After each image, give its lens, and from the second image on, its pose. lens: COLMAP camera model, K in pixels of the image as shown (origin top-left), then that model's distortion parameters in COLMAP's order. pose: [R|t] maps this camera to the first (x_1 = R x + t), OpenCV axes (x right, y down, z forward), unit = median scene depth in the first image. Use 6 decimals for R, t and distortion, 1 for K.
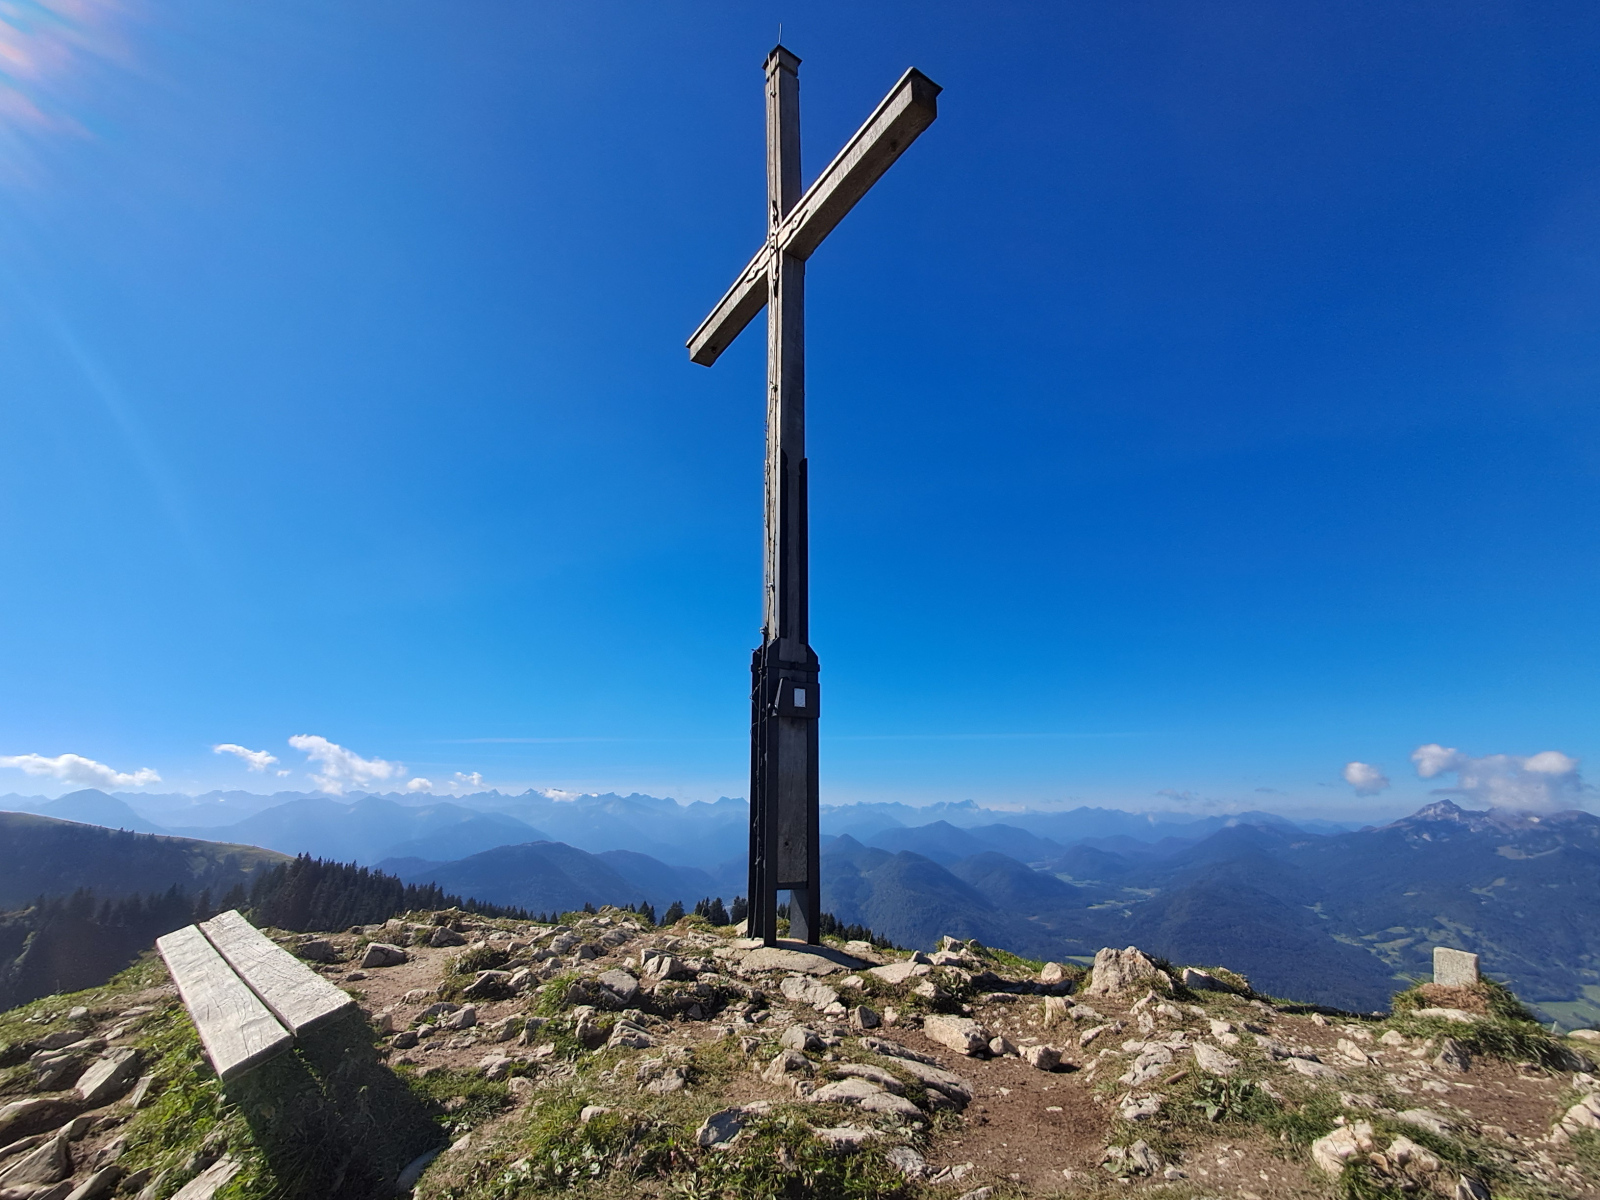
lens RADIAL K [[732.5, 0, 797.2], [0, 732.5, 611.7], [0, 0, 1]] dist [0.023325, -0.008555]
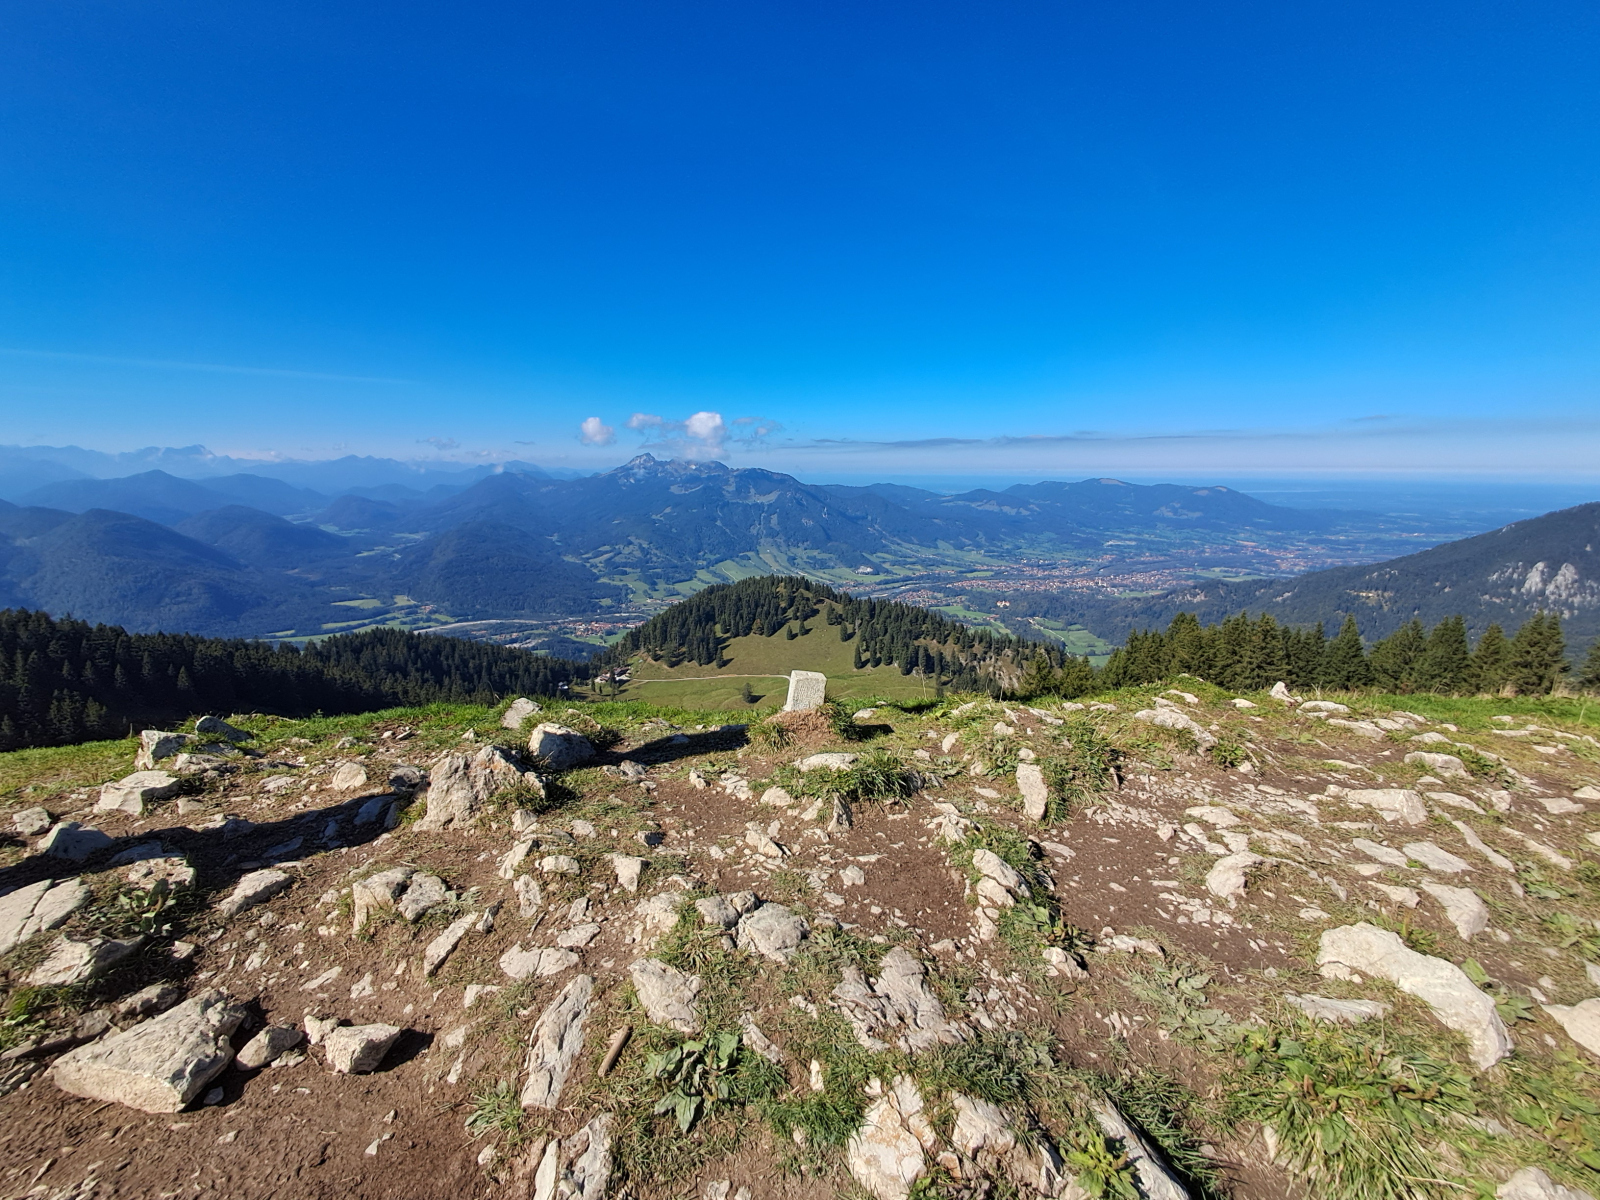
lens RADIAL K [[720.0, 0, 774.2], [0, 720.0, 607.5], [0, 0, 1]] dist [-0.000417, 0.016542]
pose [[0.635858, -0.150402, 0.757010, 0.142006], [-0.208136, 0.911075, 0.355838, 0.046730], [-0.743212, -0.383824, 0.548011, 0.501383]]
